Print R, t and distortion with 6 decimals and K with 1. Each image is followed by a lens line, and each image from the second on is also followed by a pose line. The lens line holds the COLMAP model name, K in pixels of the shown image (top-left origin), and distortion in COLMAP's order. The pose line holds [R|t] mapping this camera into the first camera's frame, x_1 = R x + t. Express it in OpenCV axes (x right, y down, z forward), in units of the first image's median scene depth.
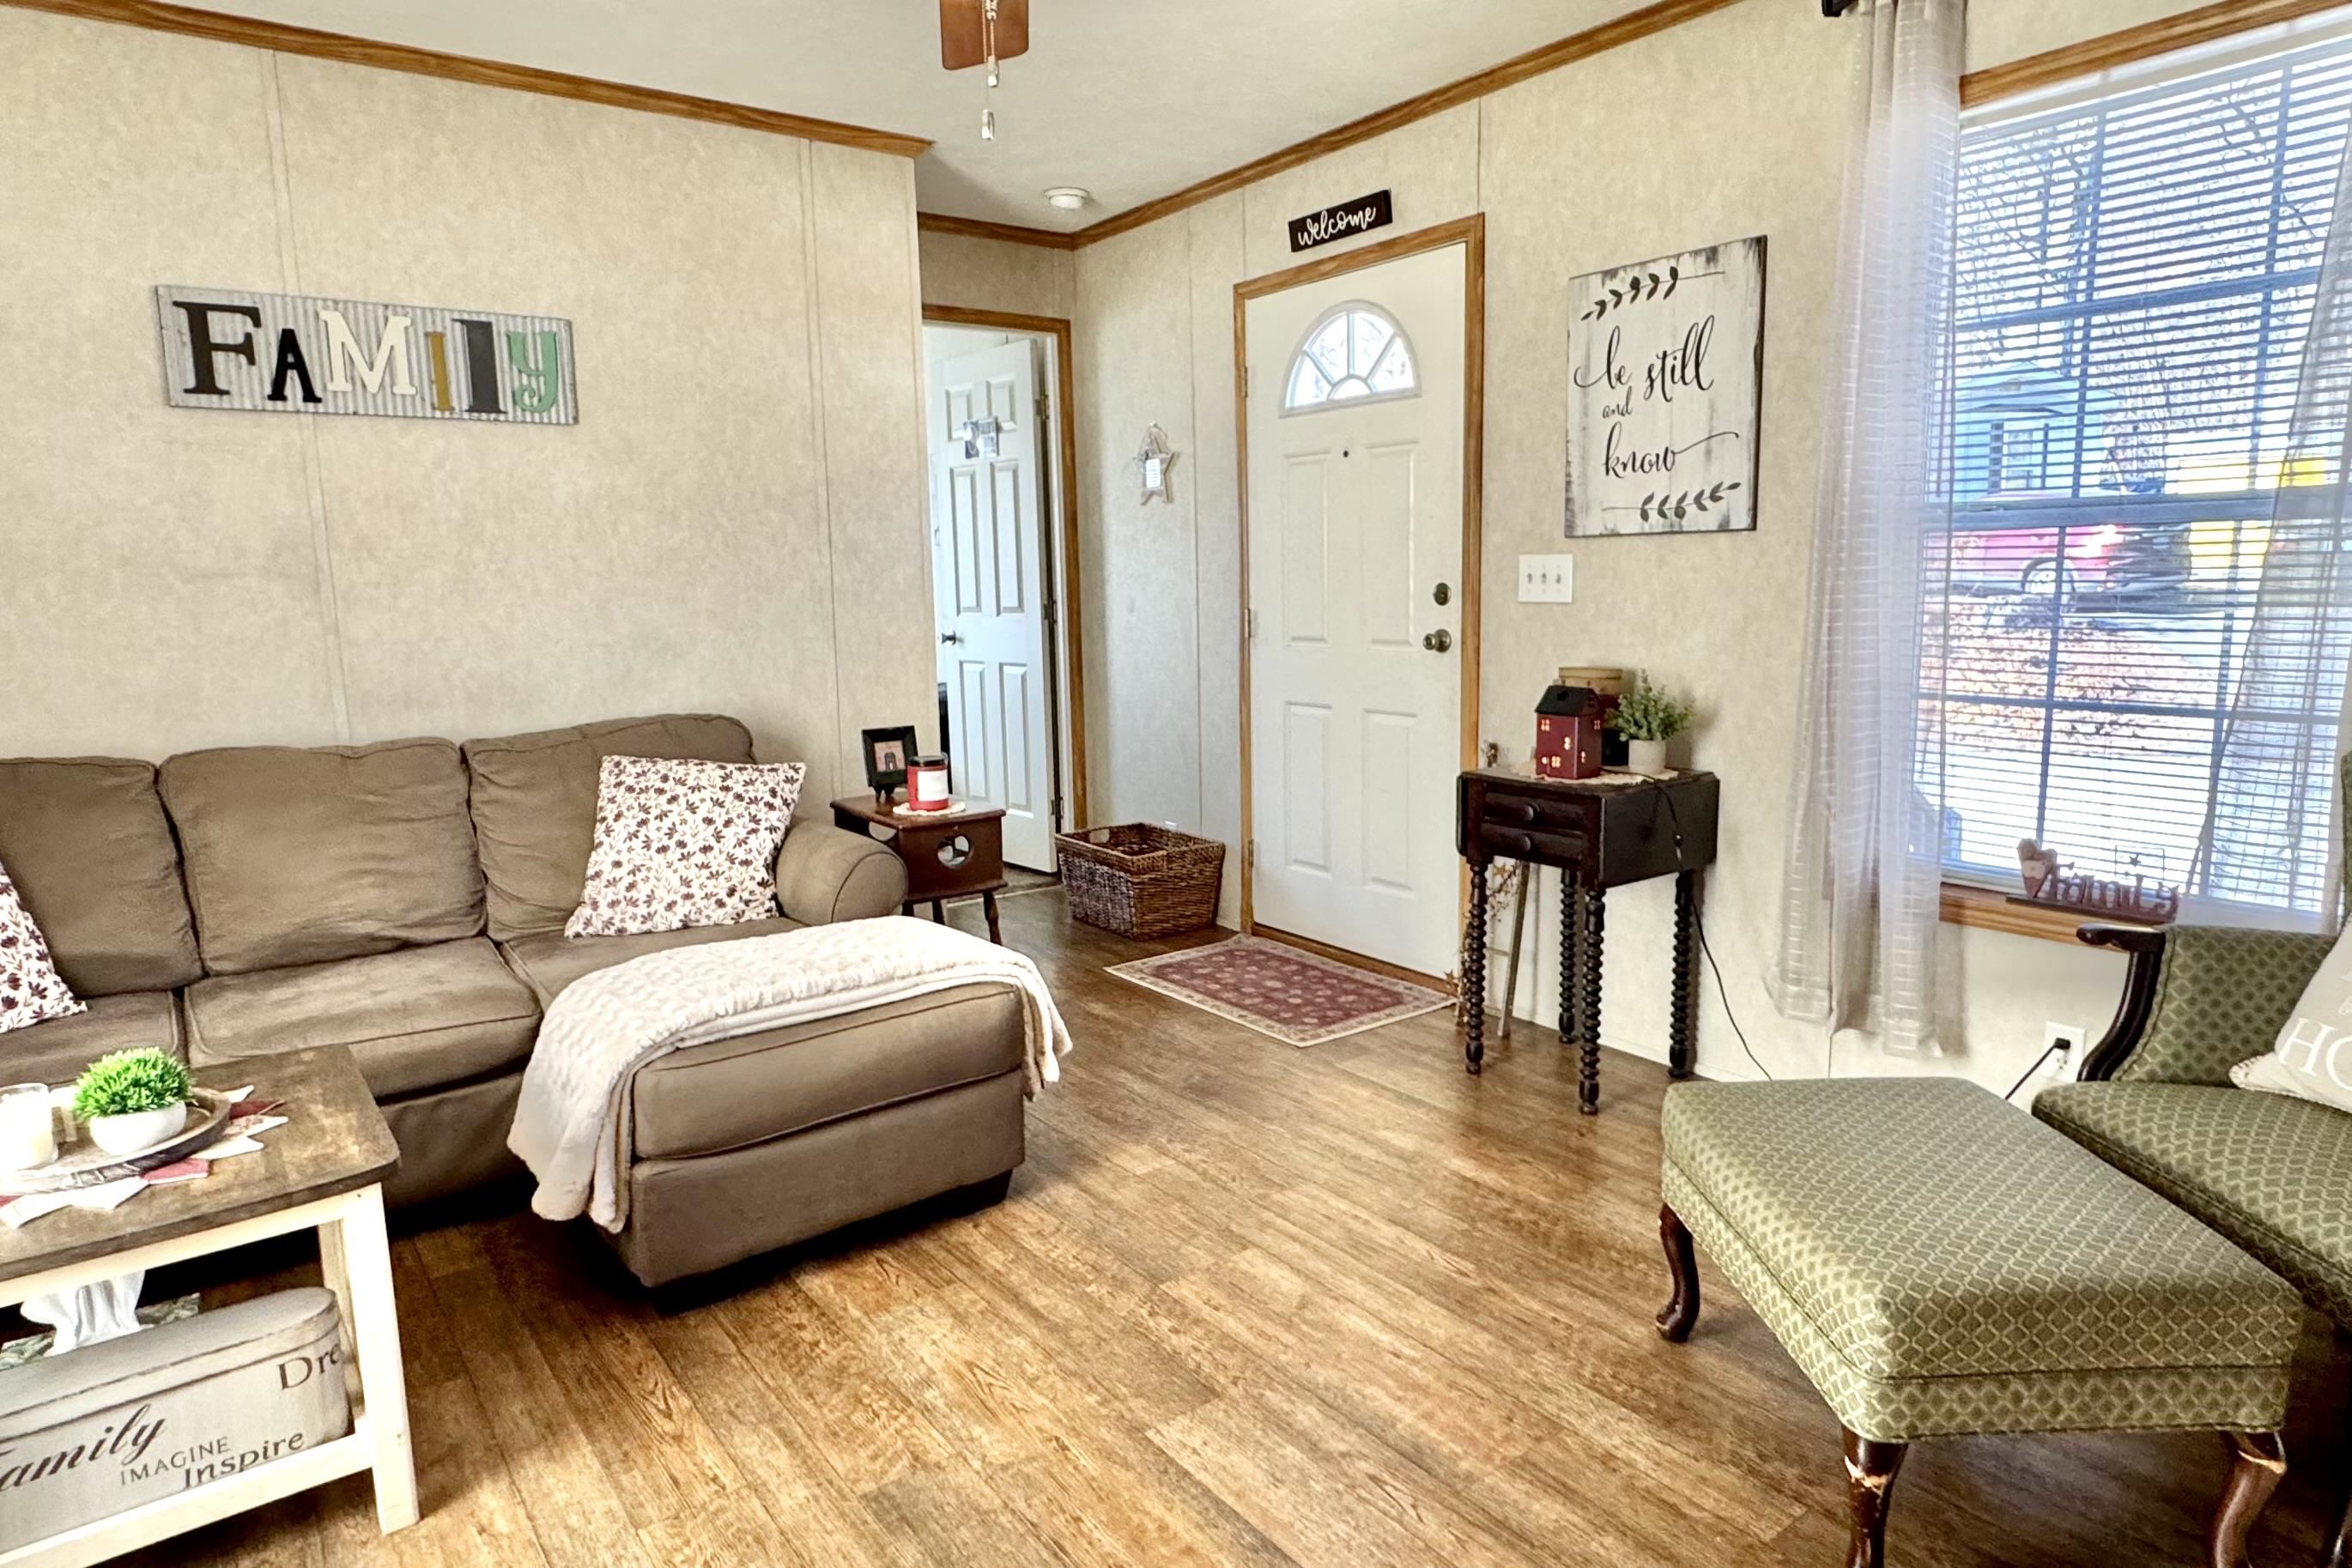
lens RADIAL K [[1376.0, 0, 1177.2], [0, 1376.0, 777.0], [0, 0, 1]] dist [-0.005760, 0.002534]
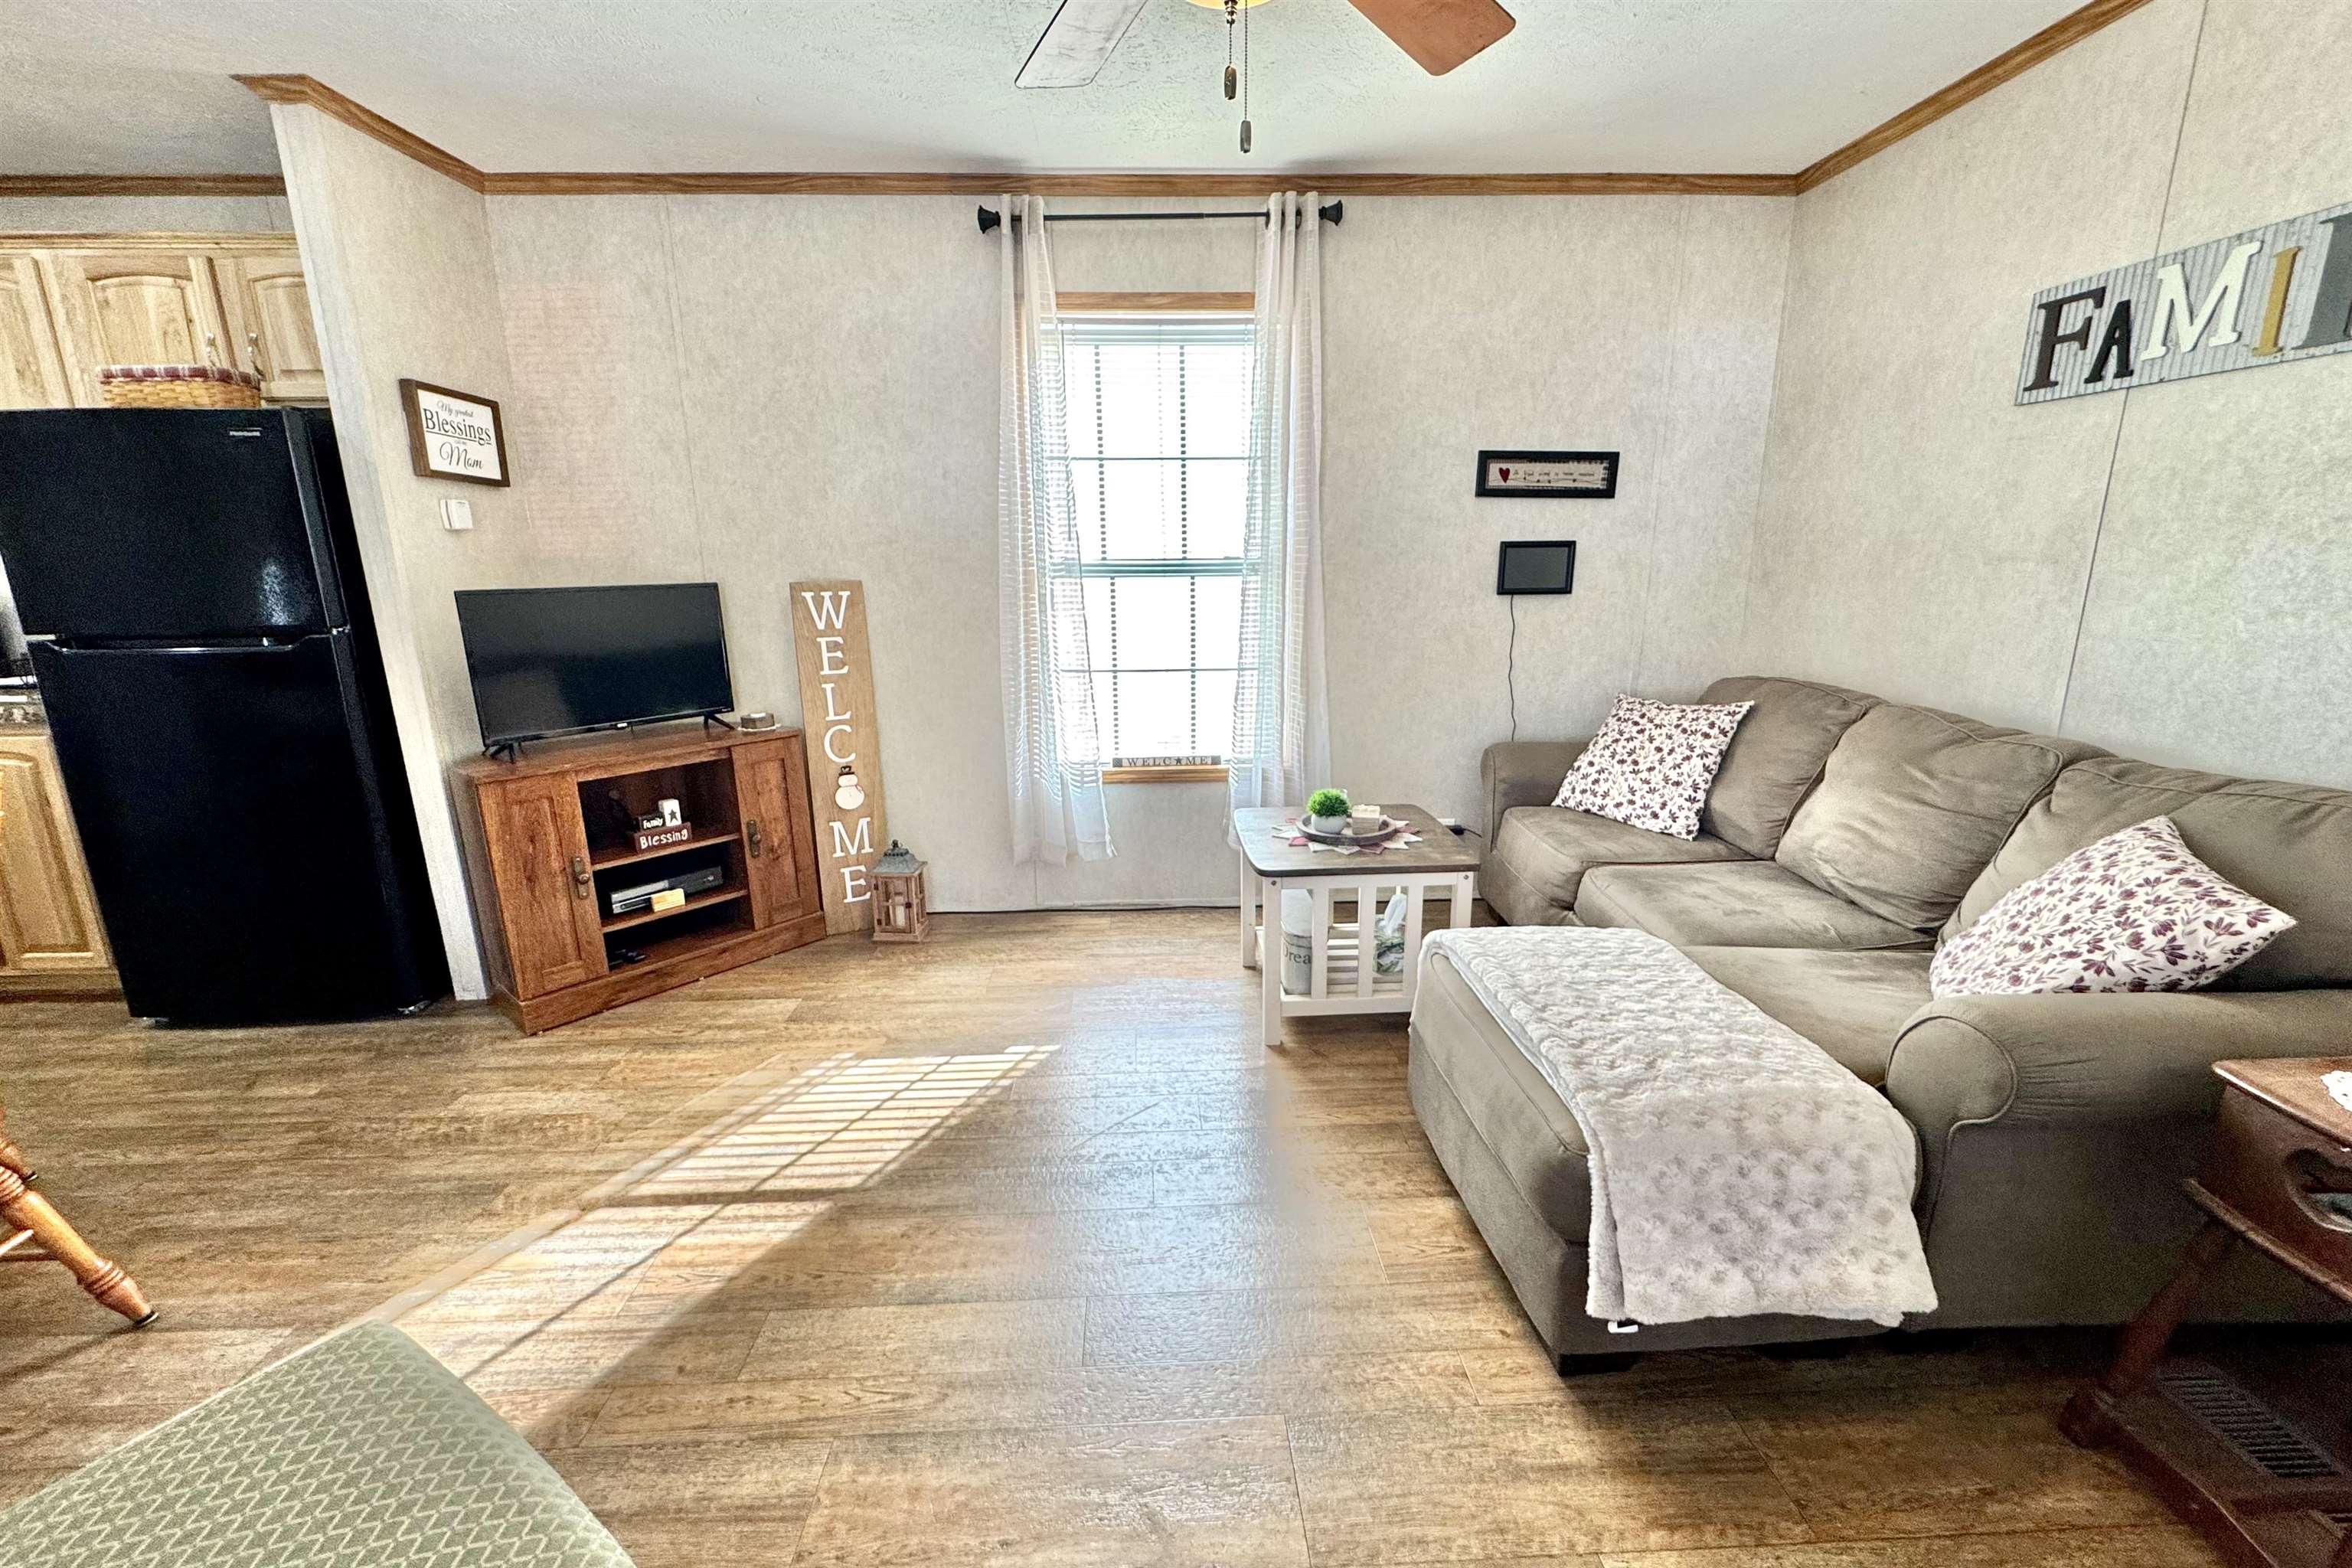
lens RADIAL K [[938.9, 0, 1174.3], [0, 938.9, 779.8], [0, 0, 1]] dist [-0.004032, 0.000527]
pose [[-0.564267, 0.220838, -0.795509, 0.305533], [-0.101282, 0.937766, 0.332170, -0.154099], [0.819357, 0.268004, -0.506783, 0.832627]]
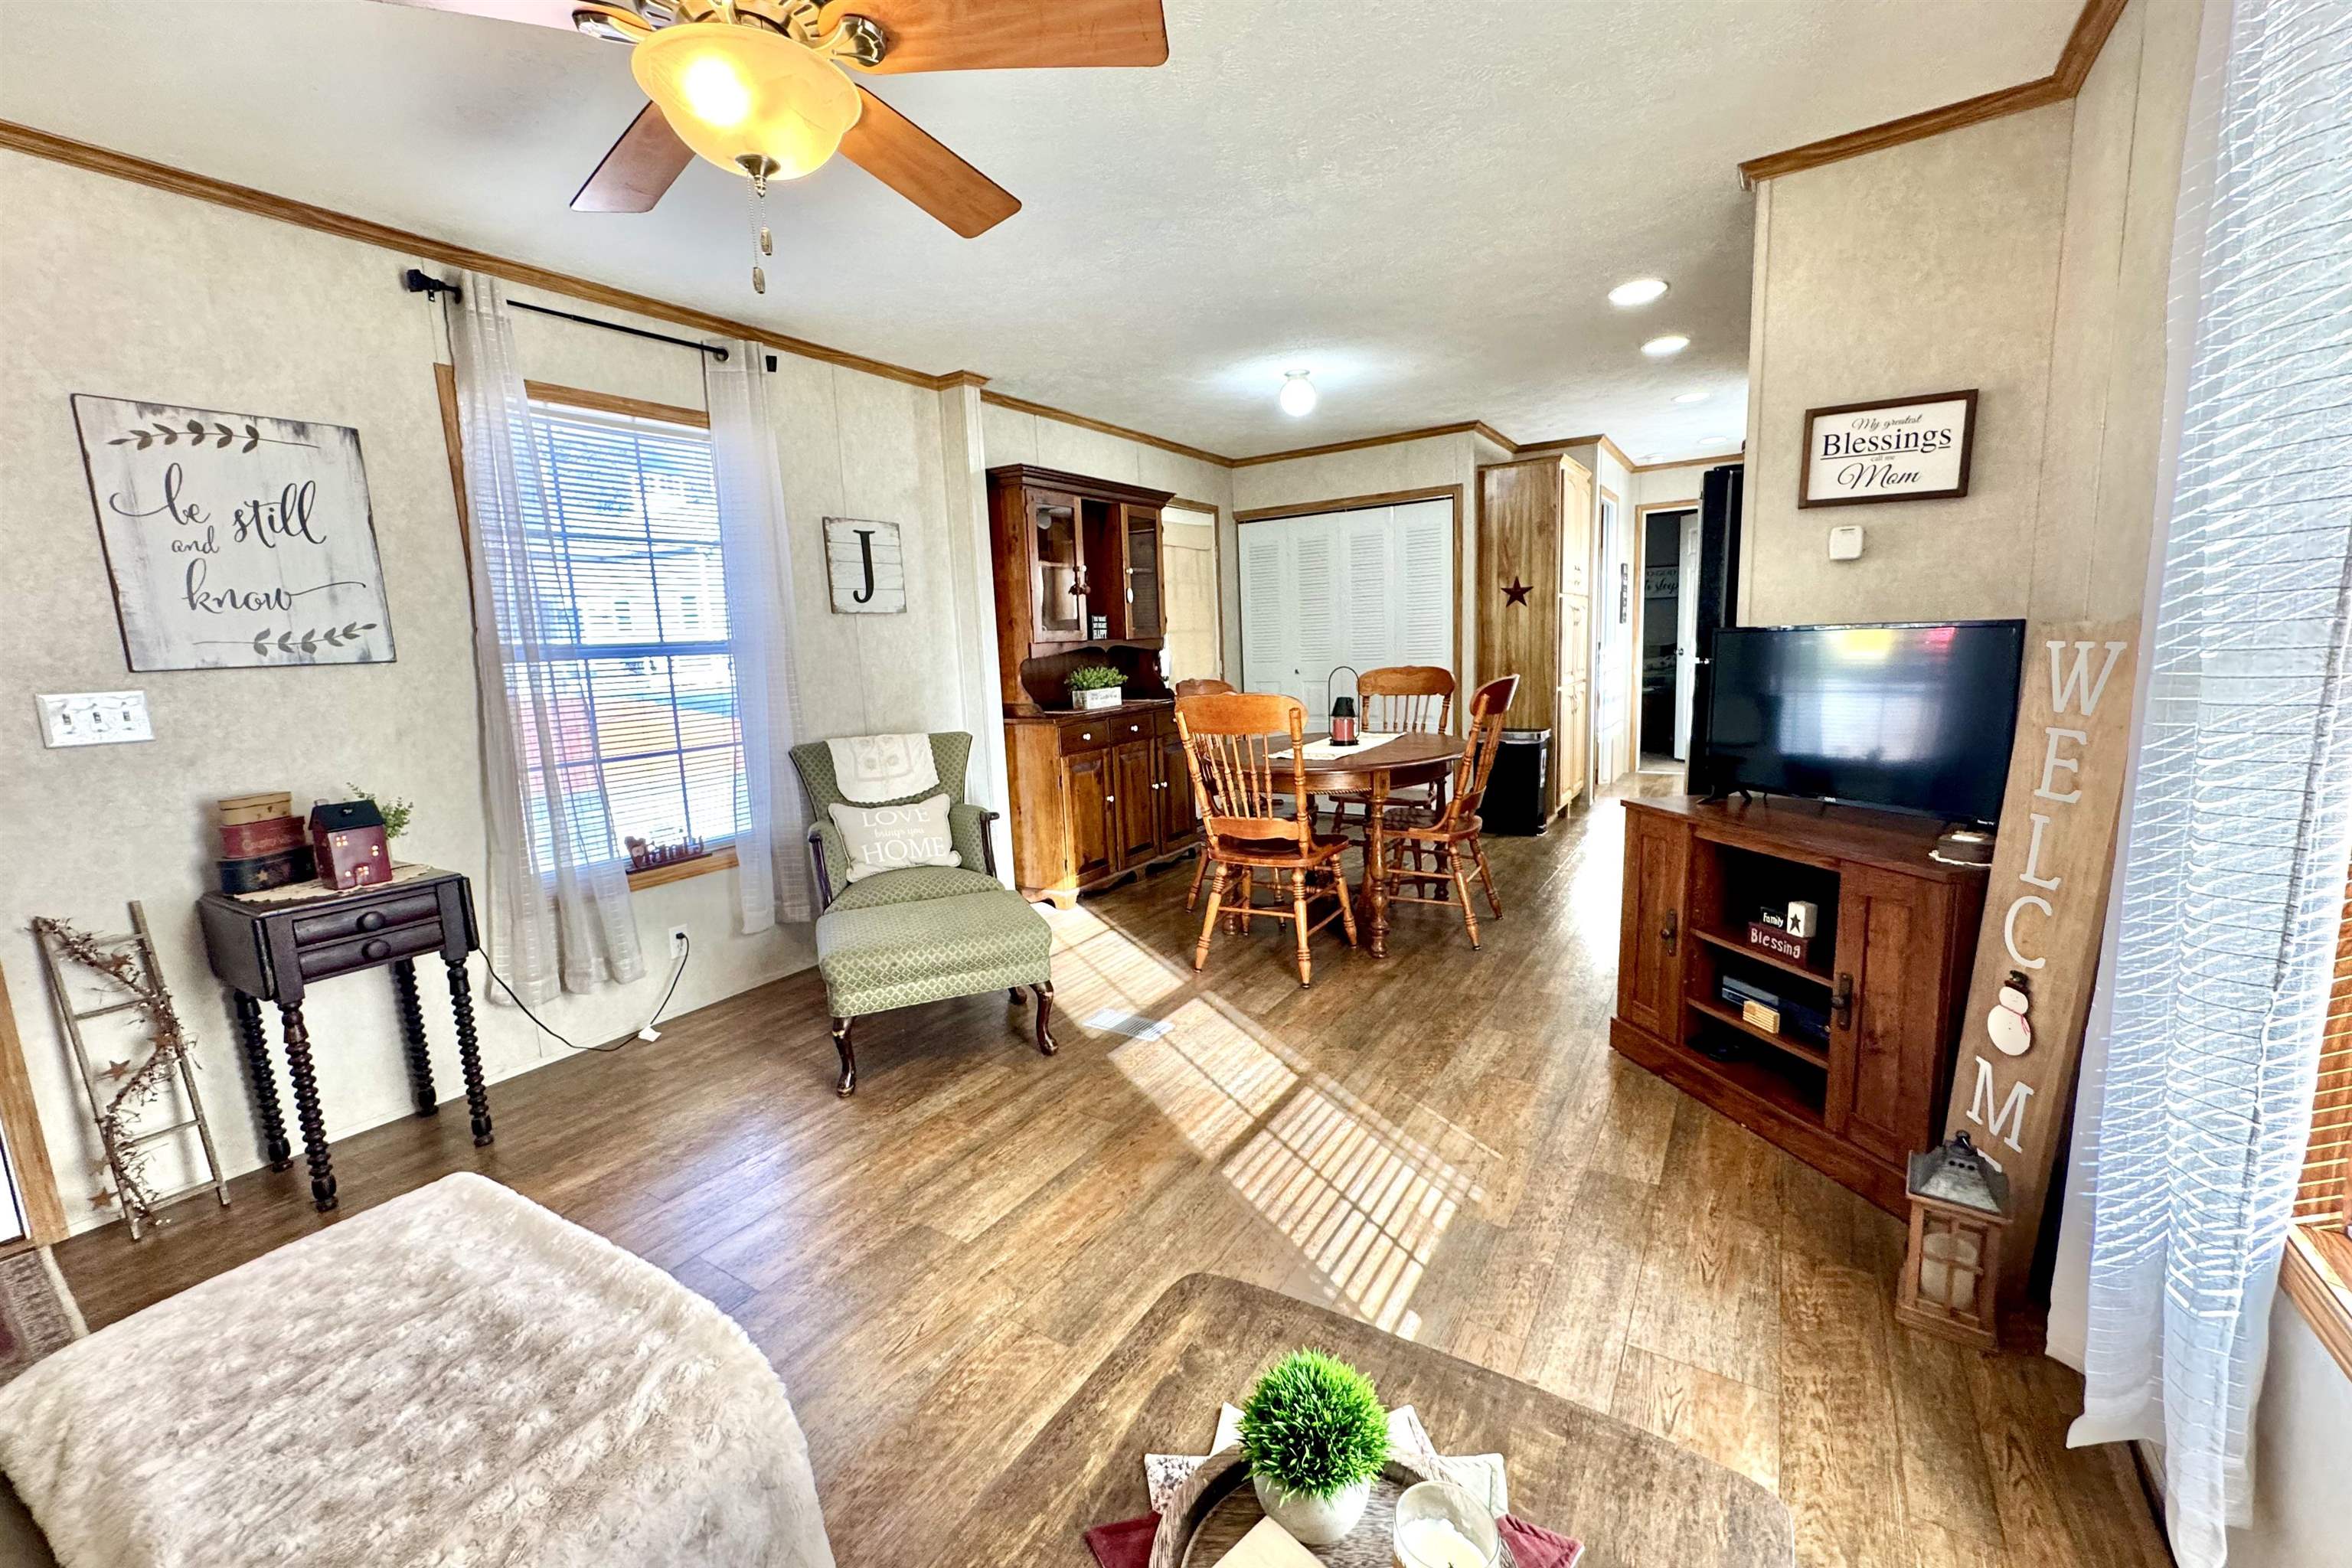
lens RADIAL K [[938.9, 0, 1174.9], [0, 938.9, 779.9], [0, 0, 1]] dist [-0.004032, 0.000527]
pose [[-0.351229, -0.101798, 0.930739, -0.602574], [0.191092, 0.965354, 0.177695, -0.085903], [-0.916582, 0.240269, -0.319607, 0.606340]]
